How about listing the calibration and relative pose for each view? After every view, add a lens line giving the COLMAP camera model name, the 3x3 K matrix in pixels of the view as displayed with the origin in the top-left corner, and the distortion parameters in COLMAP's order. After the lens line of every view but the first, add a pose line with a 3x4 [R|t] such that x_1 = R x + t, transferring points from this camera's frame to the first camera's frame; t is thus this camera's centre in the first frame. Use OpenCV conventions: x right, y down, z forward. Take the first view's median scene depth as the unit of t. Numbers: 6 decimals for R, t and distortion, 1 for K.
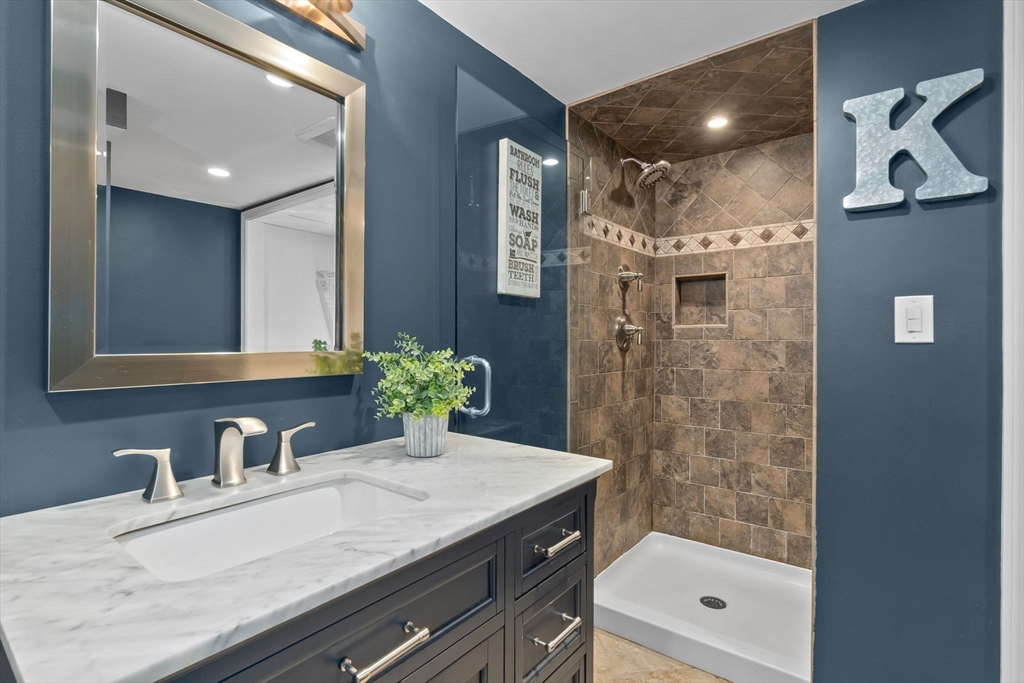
lens RADIAL K [[494.9, 0, 512.8], [0, 494.9, 341.7], [0, 0, 1]] dist [-0.001441, 0.000301]
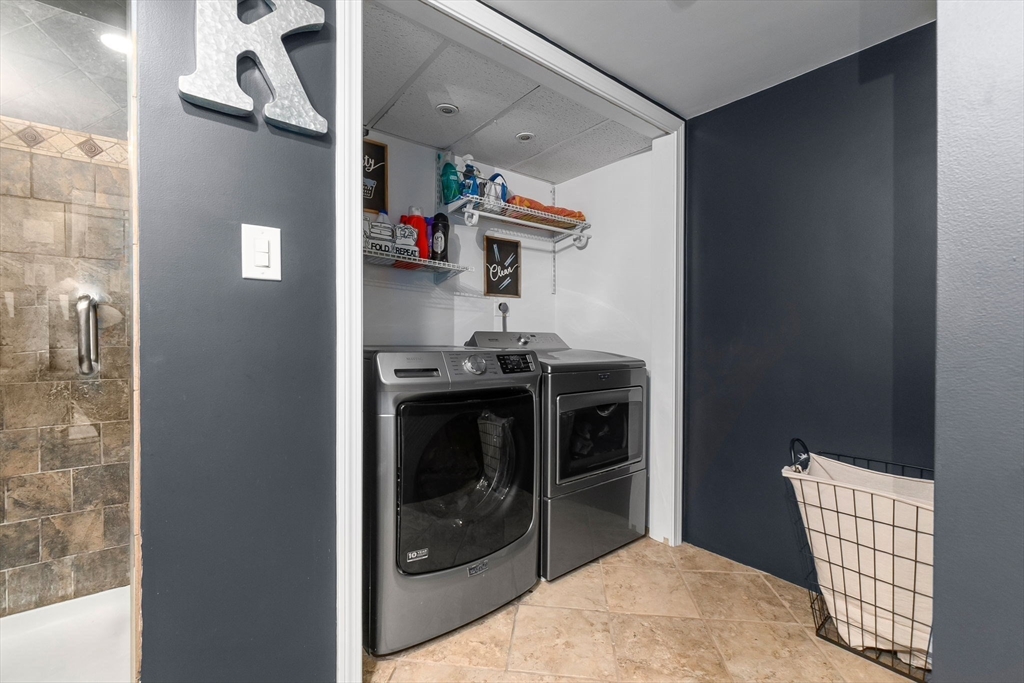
lens RADIAL K [[458.8, 0, 540.9], [0, 458.8, 339.0], [0, 0, 1]] dist [-0.002764, -0.000450]
pose [[0.241276, -0.013699, 0.970360, 0.072831], [-0.004028, 0.999878, 0.015118, 0.053199], [-0.970448, -0.007556, 0.241191, 0.174252]]
